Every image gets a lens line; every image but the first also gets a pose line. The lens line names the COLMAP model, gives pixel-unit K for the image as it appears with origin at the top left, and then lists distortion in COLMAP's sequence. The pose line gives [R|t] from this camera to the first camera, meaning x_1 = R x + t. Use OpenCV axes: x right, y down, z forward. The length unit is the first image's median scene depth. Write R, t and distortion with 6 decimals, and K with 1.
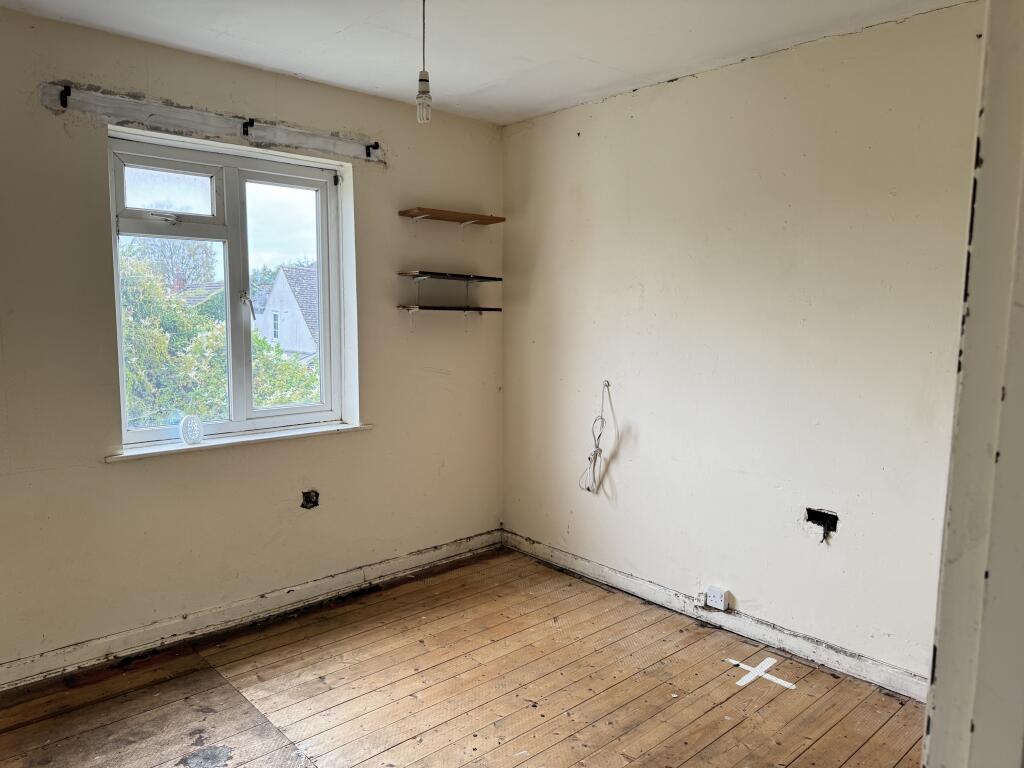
lens RADIAL K [[720.4, 0, 512.0], [0, 720.4, 384.0], [0, 0, 1]] dist [-0.002016, -0.021438]
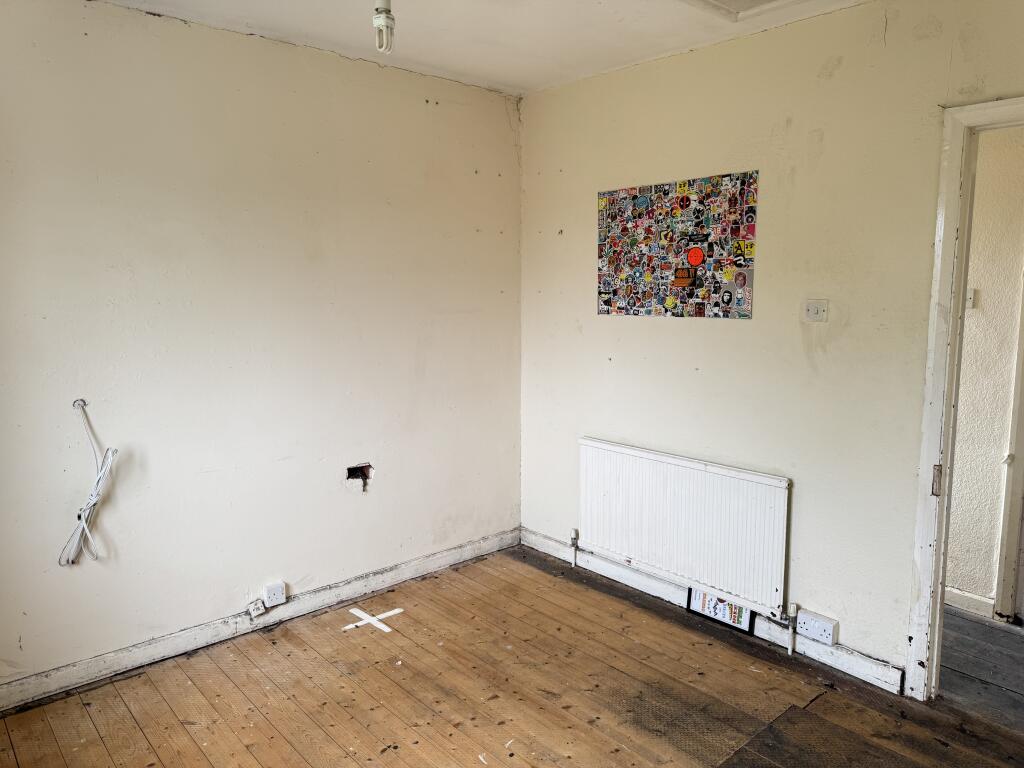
lens RADIAL K [[720.4, 0, 512.0], [0, 720.4, 384.0], [0, 0, 1]] dist [-0.002016, -0.021438]
pose [[0.017150, -0.149525, 0.988609, -0.655821], [0.111989, 0.982820, 0.146707, -0.090146], [-0.993561, 0.108198, 0.033601, 0.661679]]
